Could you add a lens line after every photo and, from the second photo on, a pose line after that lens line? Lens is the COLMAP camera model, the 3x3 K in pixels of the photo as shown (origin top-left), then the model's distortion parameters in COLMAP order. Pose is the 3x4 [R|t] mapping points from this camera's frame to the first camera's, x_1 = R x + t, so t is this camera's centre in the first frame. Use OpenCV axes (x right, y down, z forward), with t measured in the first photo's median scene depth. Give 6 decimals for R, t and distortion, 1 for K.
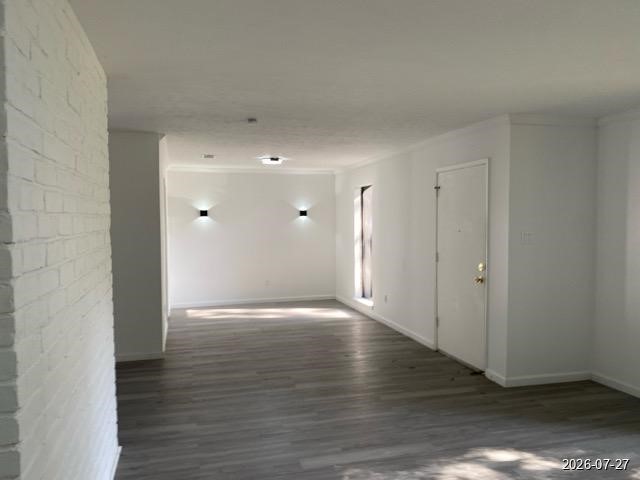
lens RADIAL K [[487.4, 0, 314.4], [0, 487.4, 241.2], [0, 0, 1]] dist [0.035277, -0.049843]
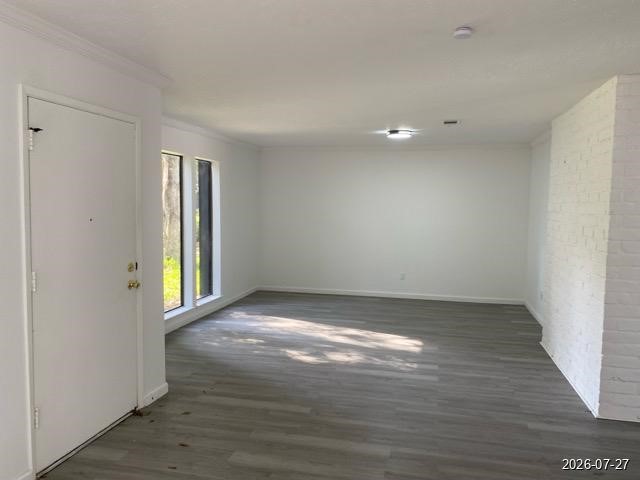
lens RADIAL K [[487.4, 0, 321.9], [0, 487.4, 239.5], [0, 0, 1]] dist [0.035277, -0.049843]
pose [[-0.881654, -0.044366, 0.469807, -0.242823], [0.007450, 0.994138, 0.107862, -0.064000], [-0.471838, 0.098597, -0.876155, 1.507492]]
